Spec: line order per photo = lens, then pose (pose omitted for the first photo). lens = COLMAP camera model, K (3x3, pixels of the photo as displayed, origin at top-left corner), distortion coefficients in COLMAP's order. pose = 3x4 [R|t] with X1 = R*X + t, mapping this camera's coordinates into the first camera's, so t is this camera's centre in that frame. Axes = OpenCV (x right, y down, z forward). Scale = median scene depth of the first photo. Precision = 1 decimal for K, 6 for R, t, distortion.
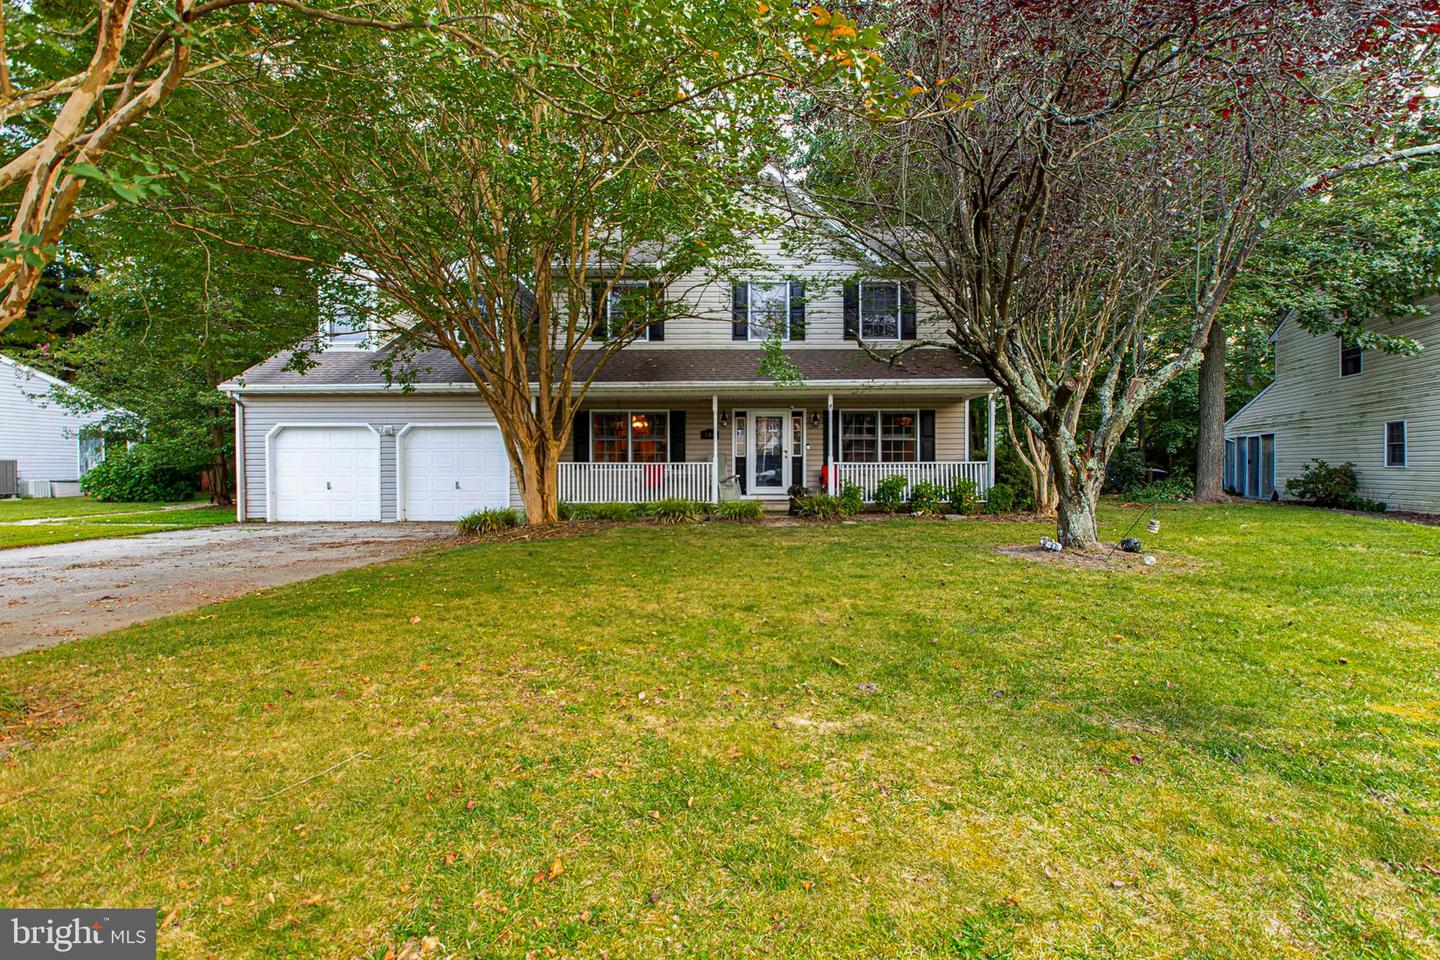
lens RADIAL K [[655.8, 0, 726.4], [0, 655.8, 479.4], [0, 0, 1]] dist [-0.002712, -0.000336]
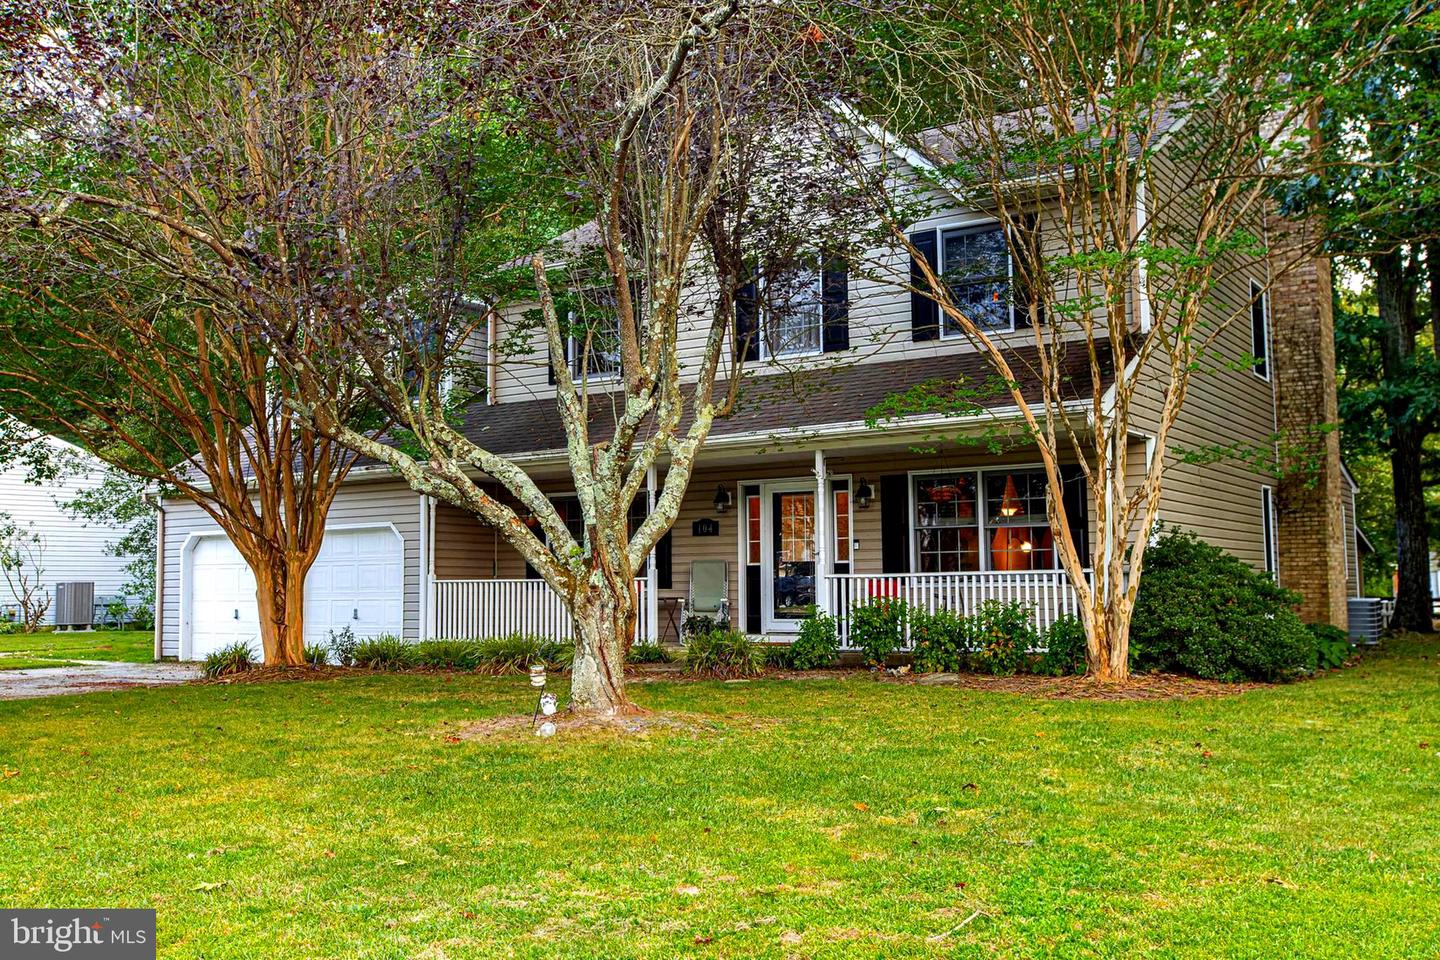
lens RADIAL K [[1390.3, 0, 719.4], [0, 1390.3, 480.7], [0, 0, 1]] dist [-0.014409, 0.000000]
pose [[0.835384, -0.049650, -0.547419, 0.659109], [0.000494, 0.995980, -0.089579, 0.000244], [0.549666, 0.074563, 0.832050, -0.016185]]
